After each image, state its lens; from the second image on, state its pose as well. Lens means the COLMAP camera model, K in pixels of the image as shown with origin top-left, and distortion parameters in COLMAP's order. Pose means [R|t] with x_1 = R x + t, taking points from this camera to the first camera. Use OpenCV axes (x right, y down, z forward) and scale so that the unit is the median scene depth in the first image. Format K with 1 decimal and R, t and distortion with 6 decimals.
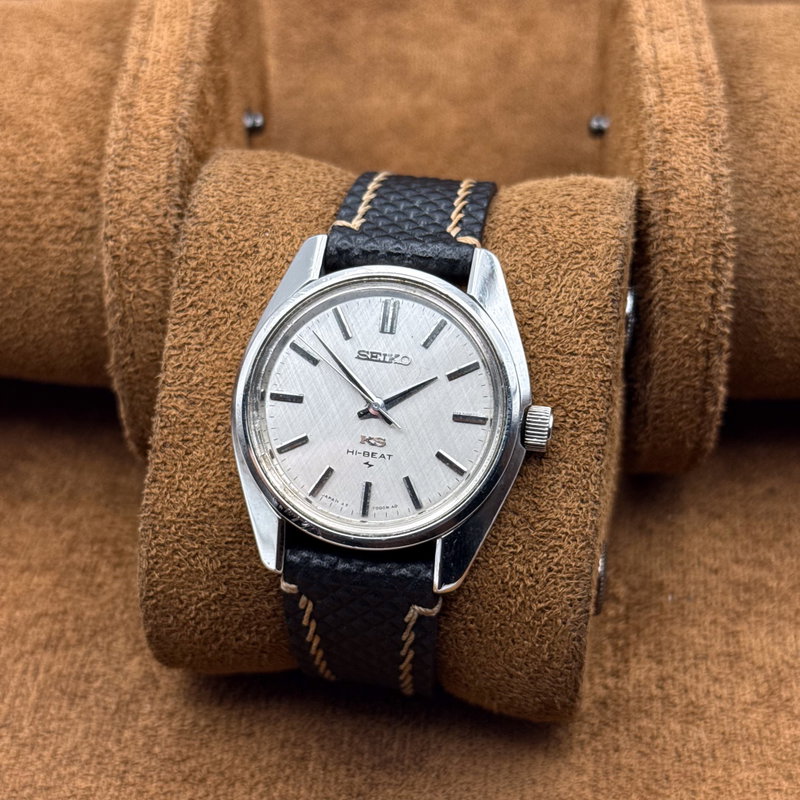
lens RADIAL K [[1622.1, 0, 367.2], [0, 1622.1, 329.6], [0, 0, 1]] dist [-0.350445, 0.063707]
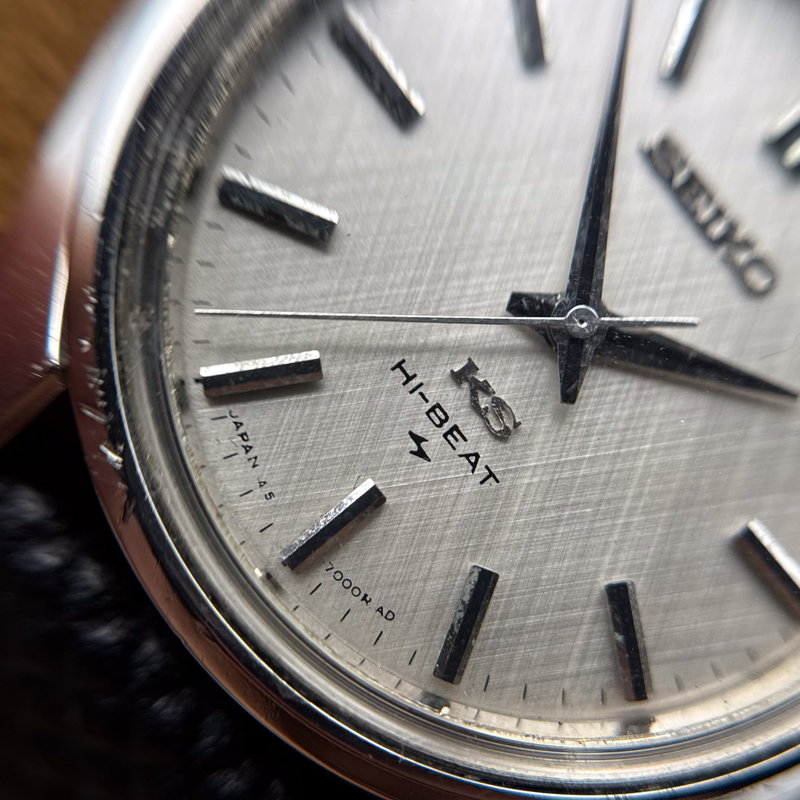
lens RADIAL K [[1228.0, 0, 400.6], [0, 1228.0, 428.0], [0, 0, 1]] dist [0.434869, -0.009881]
pose [[0.702958, 0.684508, 0.193127, -0.045909], [-0.706669, 0.702914, 0.080816, 0.063344], [-0.080433, -0.193287, 0.977840, 0.756904]]
